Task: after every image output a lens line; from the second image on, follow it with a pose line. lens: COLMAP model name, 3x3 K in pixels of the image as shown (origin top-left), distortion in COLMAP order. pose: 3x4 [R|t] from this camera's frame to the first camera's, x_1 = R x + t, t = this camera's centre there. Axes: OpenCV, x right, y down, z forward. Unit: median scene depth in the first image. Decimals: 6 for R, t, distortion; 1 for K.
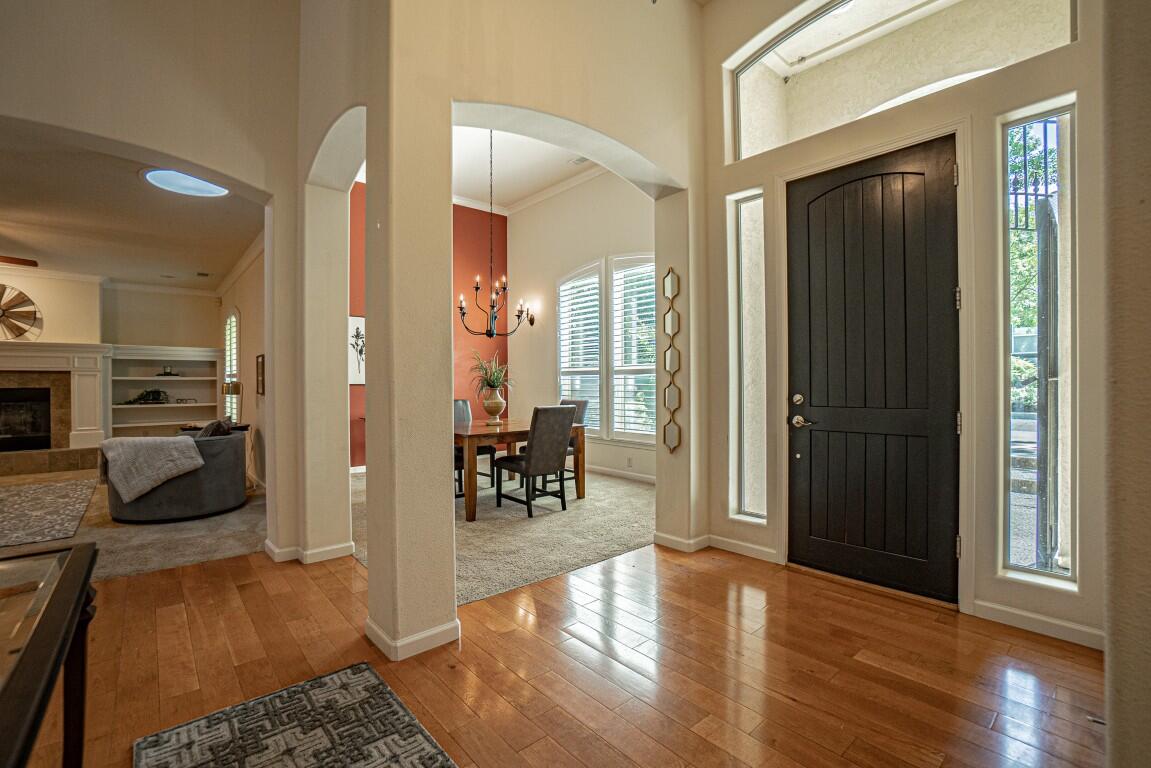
lens RADIAL K [[503.4, 0, 581.7], [0, 503.4, 386.0], [0, 0, 1]] dist [-0.030930, 0.000018]
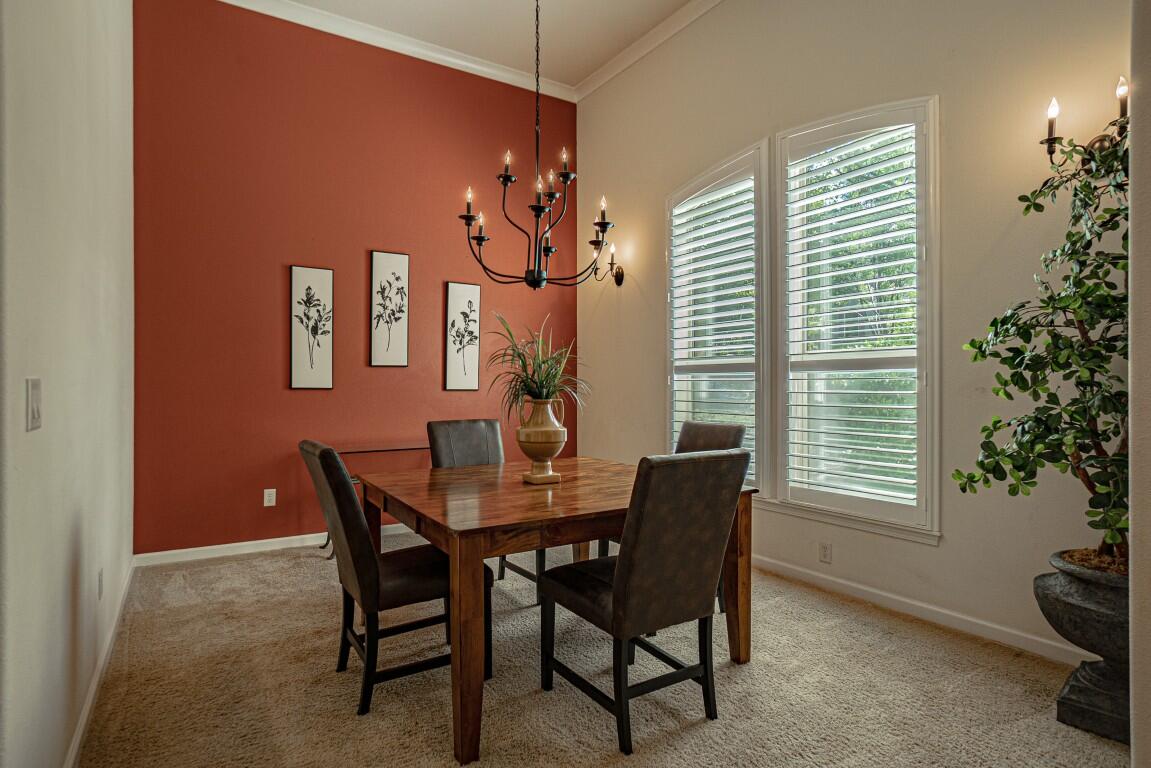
lens RADIAL K [[611.5, 0, 575.9], [0, 611.5, 385.2], [0, 0, 1]] dist [-0.032800, 0.011280]
pose [[0.988150, 0.004522, -0.153426, -0.058318], [-0.005292, 0.999975, -0.004612, -0.006061], [0.153401, 0.005369, 0.988149, 0.446125]]
